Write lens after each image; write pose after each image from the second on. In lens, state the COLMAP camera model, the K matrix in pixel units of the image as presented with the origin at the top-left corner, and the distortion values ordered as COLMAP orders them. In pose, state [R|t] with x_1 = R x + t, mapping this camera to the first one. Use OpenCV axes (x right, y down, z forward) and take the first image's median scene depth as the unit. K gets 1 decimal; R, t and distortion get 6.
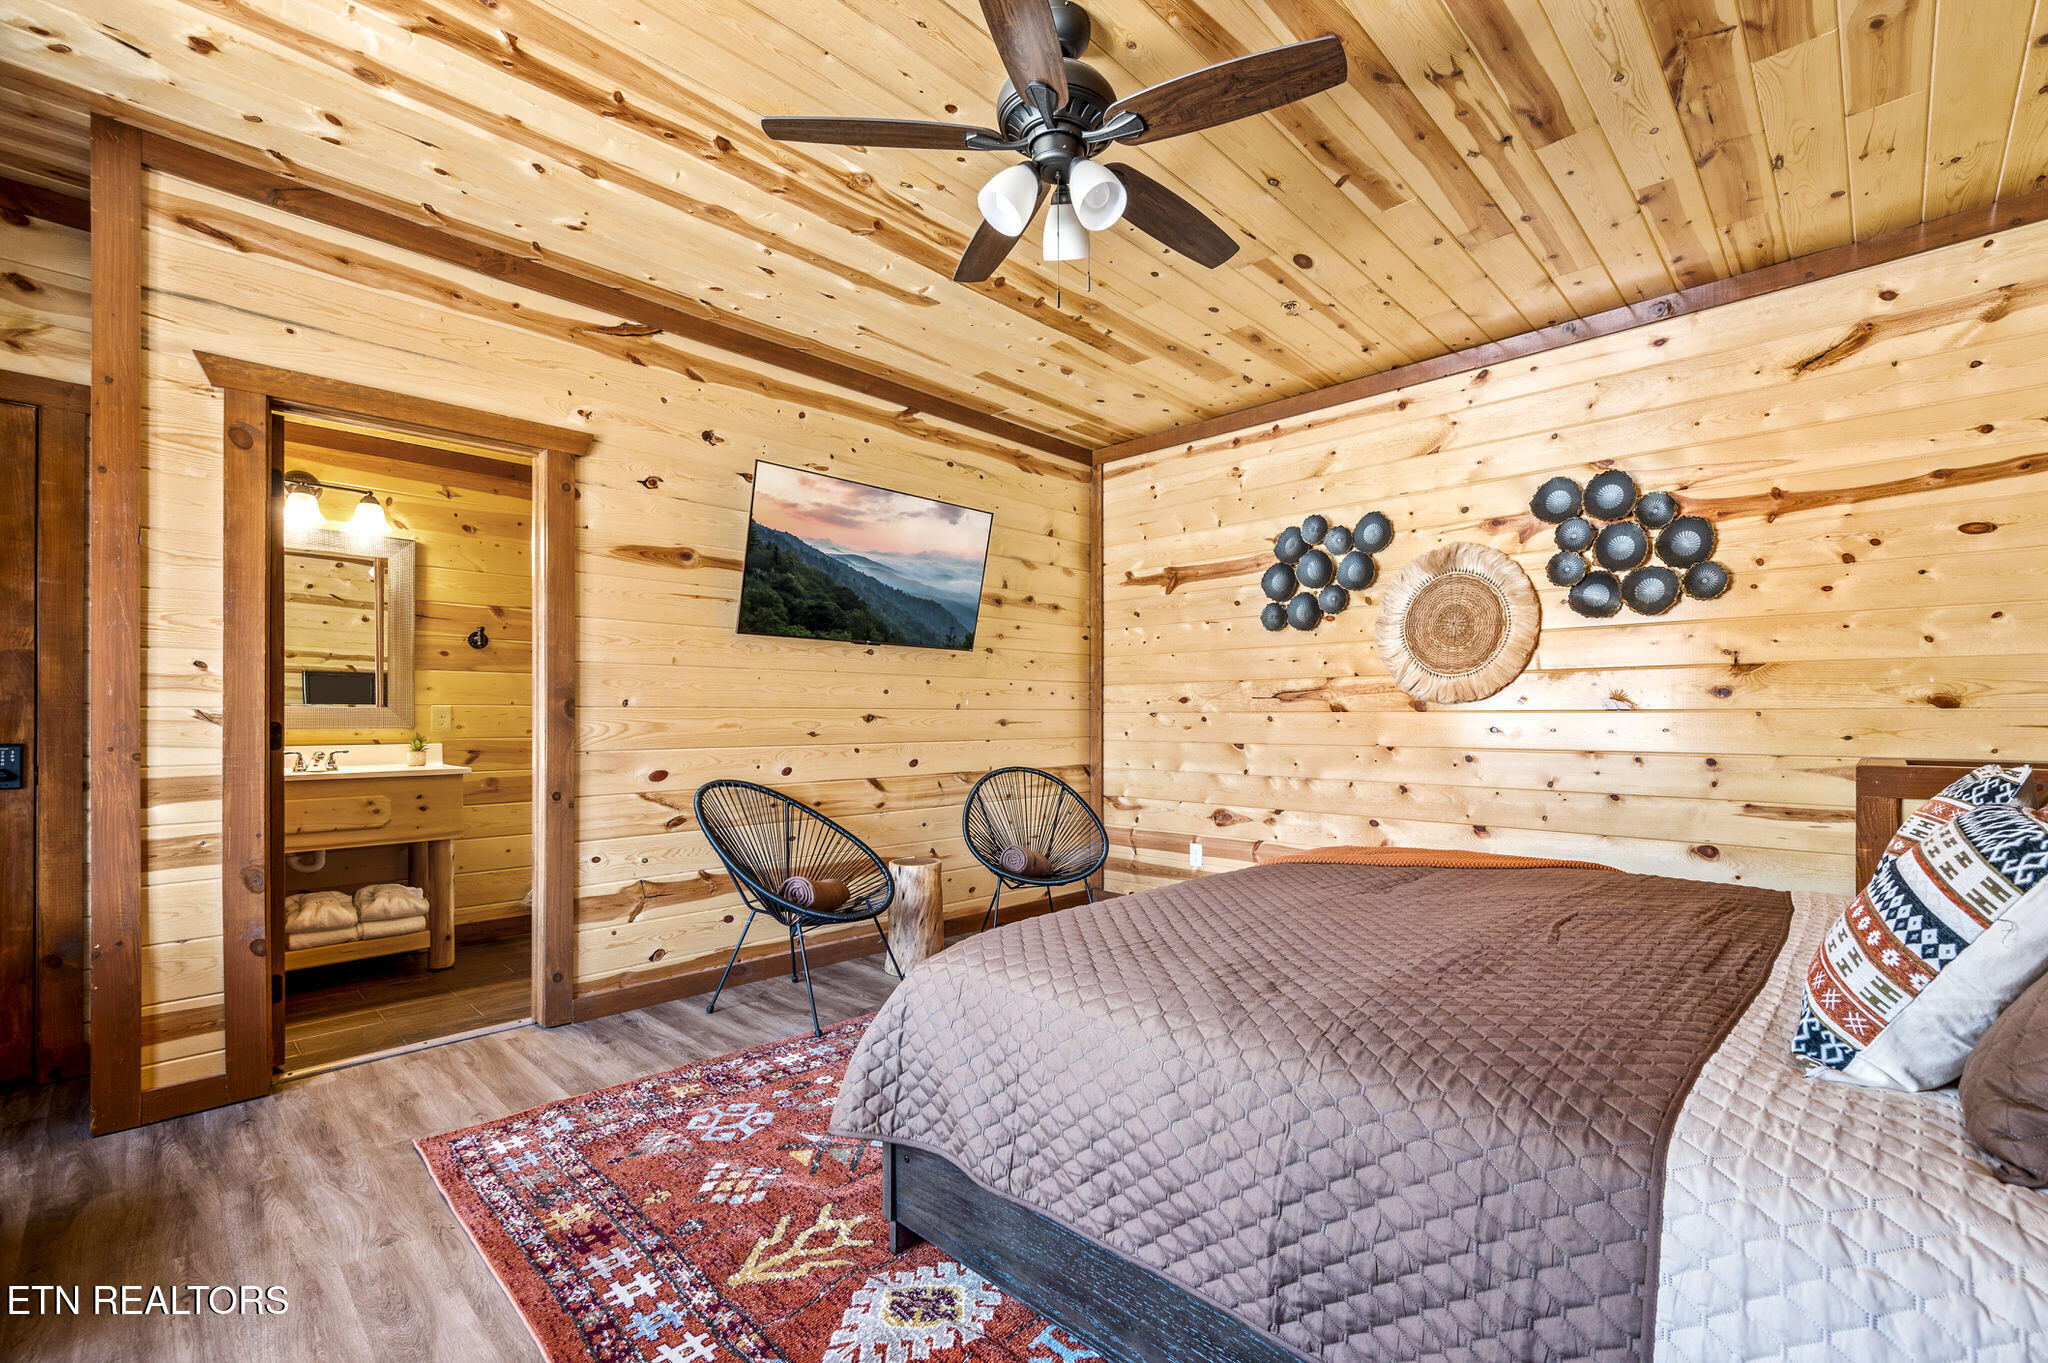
lens RADIAL K [[829.8, 0, 1038.8], [0, 829.8, 704.7], [0, 0, 1]] dist [0.017743, 0.000265]
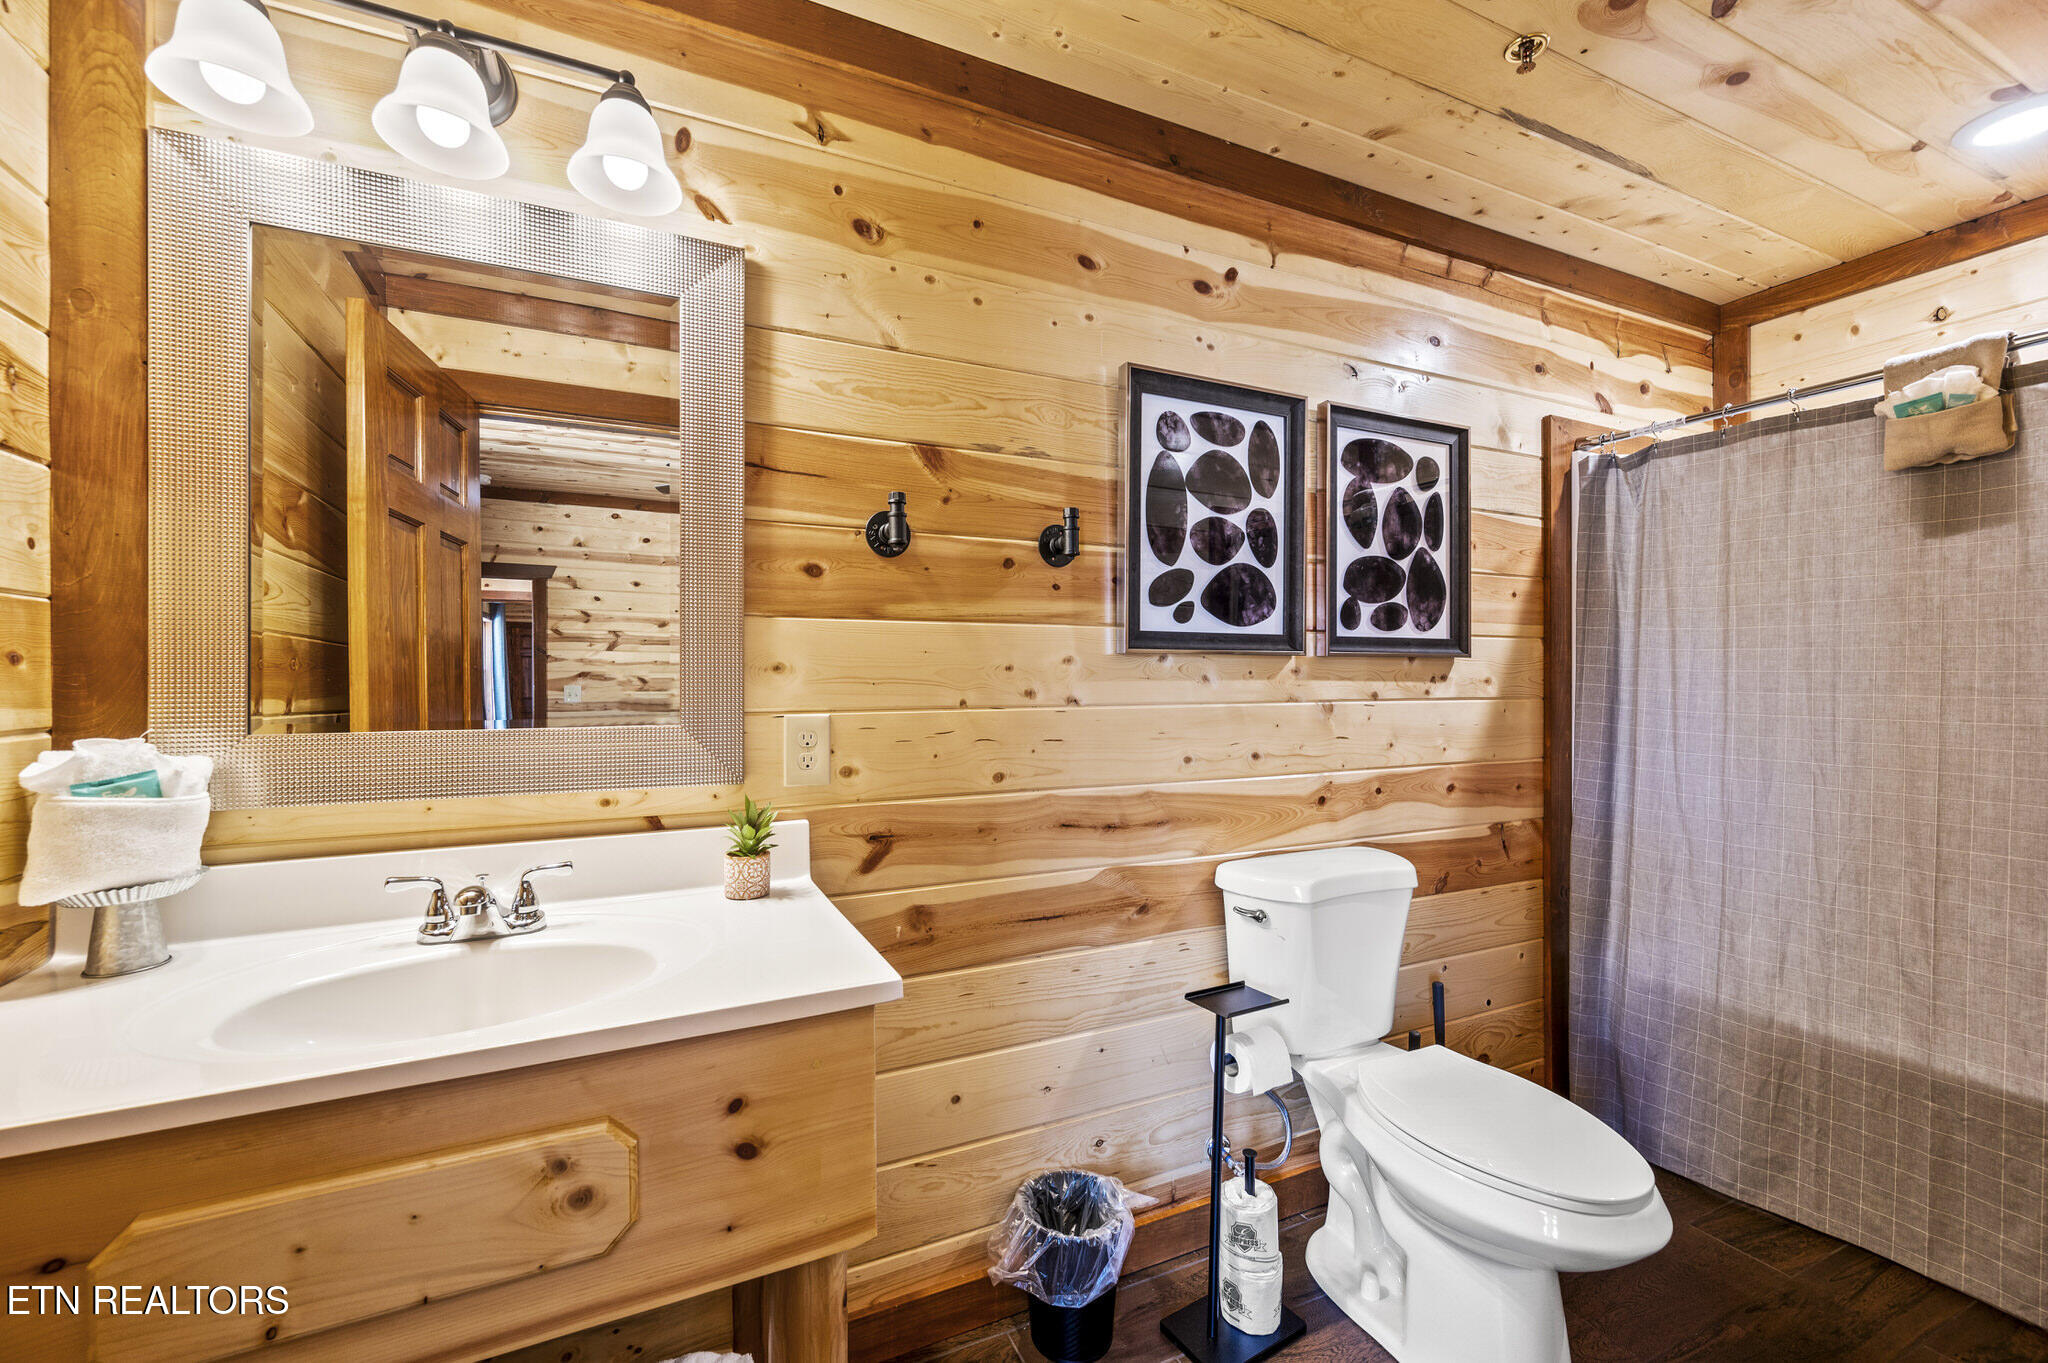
lens RADIAL K [[829.8, 0, 1006.8], [0, 829.8, 667.4], [0, 0, 1]] dist [0.017743, 0.000265]
pose [[0.926234, -0.002846, -0.376938, -0.504080], [0.003308, 0.999994, 0.000579, -0.019464], [0.376934, -0.001783, 0.926238, 0.708576]]
